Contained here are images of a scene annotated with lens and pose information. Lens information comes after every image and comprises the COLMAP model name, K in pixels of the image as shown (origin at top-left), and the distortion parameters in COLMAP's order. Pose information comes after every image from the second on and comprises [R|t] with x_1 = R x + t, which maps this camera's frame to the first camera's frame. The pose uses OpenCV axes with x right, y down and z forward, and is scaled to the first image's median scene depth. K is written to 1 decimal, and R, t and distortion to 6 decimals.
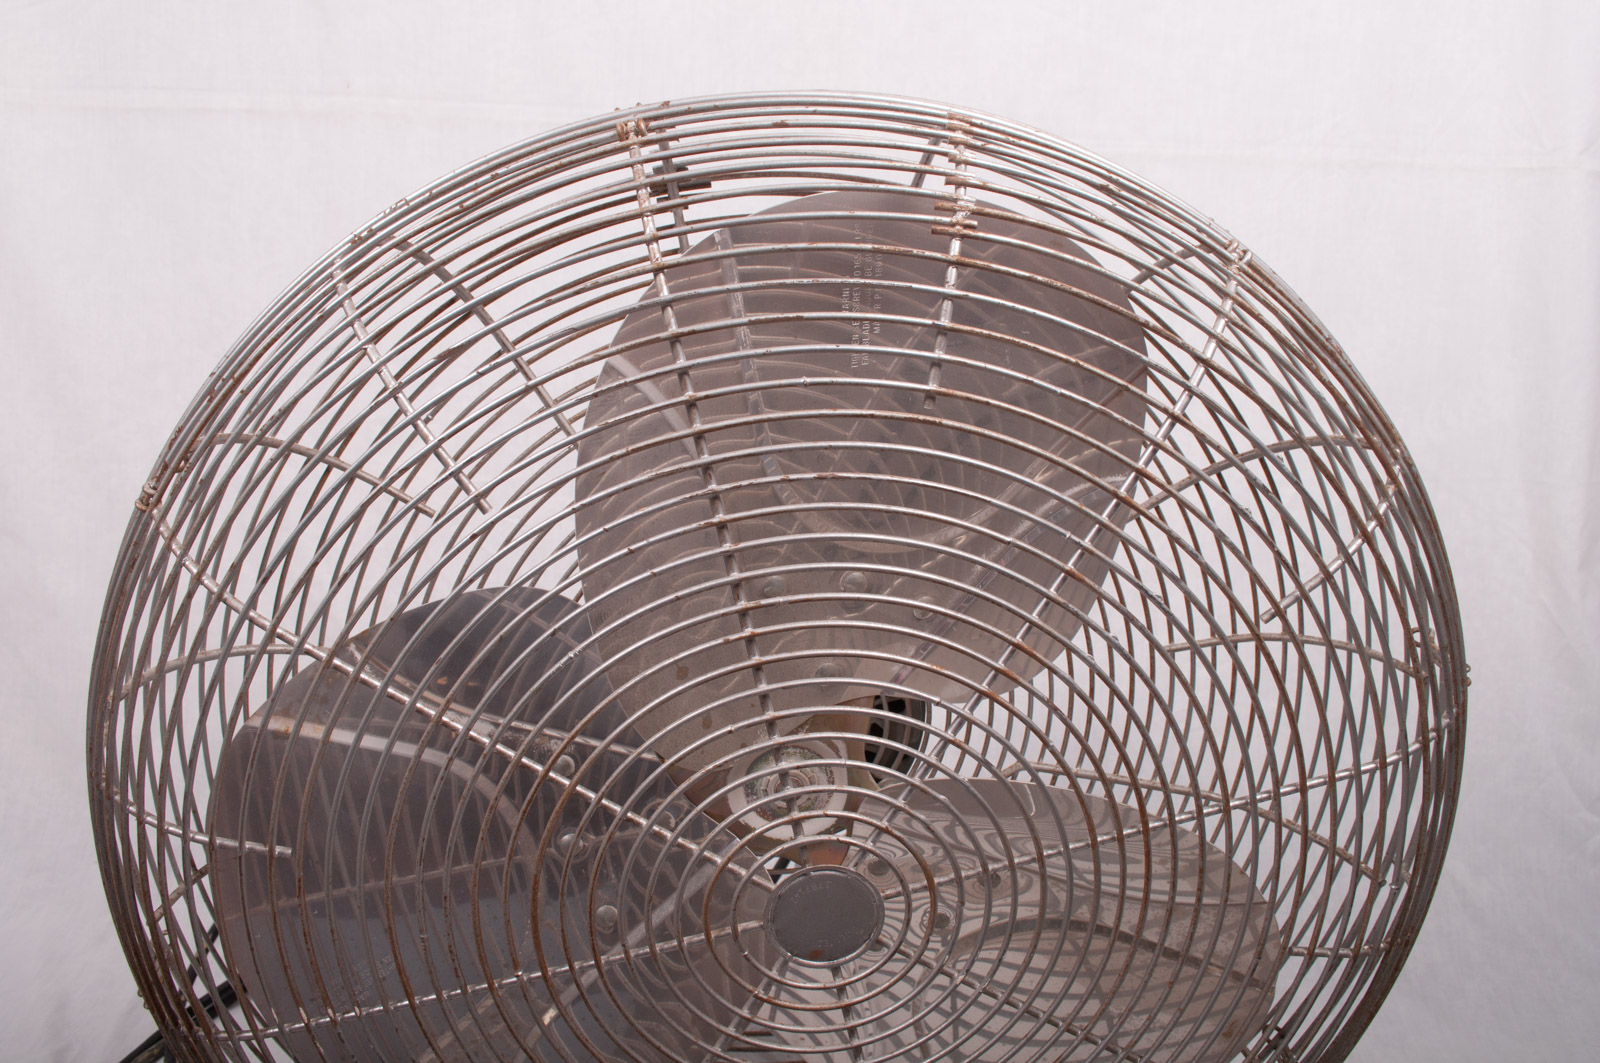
lens RADIAL K [[1248.1, 0, 824.4], [0, 1248.1, 528.7], [0, 0, 1]] dist [-0.069778, 0.013492]
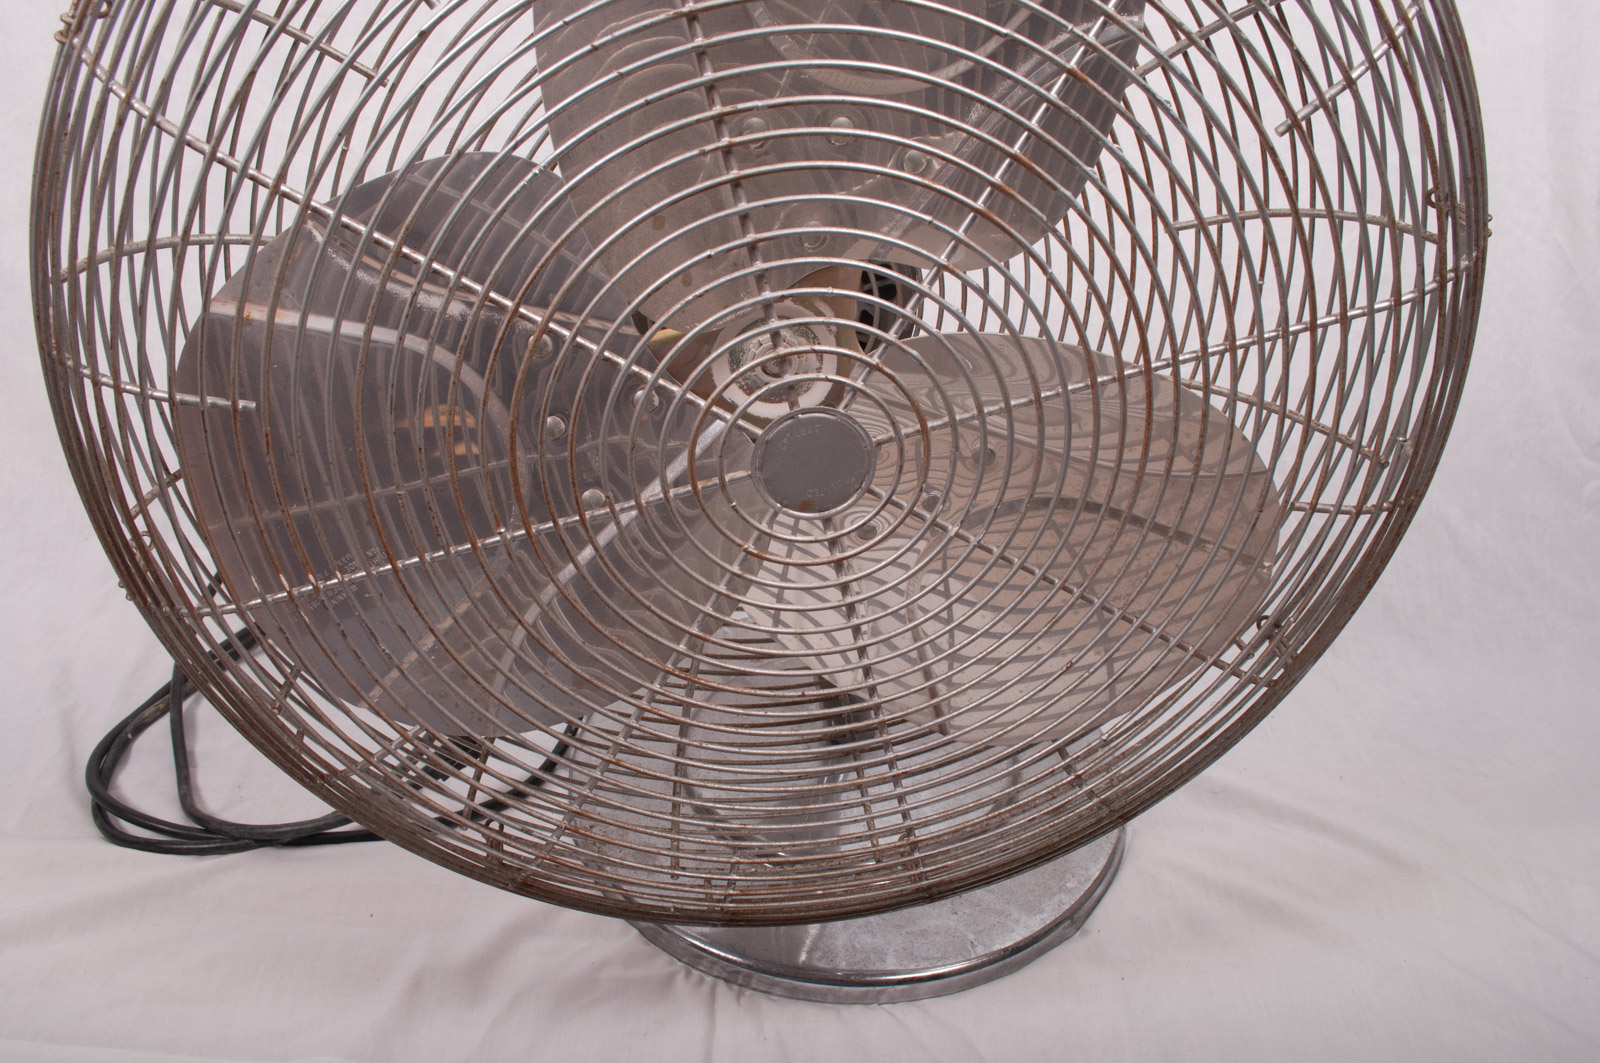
lens RADIAL K [[1248.1, 0, 824.4], [0, 1248.1, 528.7], [0, 0, 1]] dist [-0.069778, 0.013492]
pose [[0.999795, -0.019851, 0.004013, 0.003055], [0.018670, 0.980202, 0.197119, 0.170066], [-0.007847, -0.197003, 0.980371, 0.036162]]
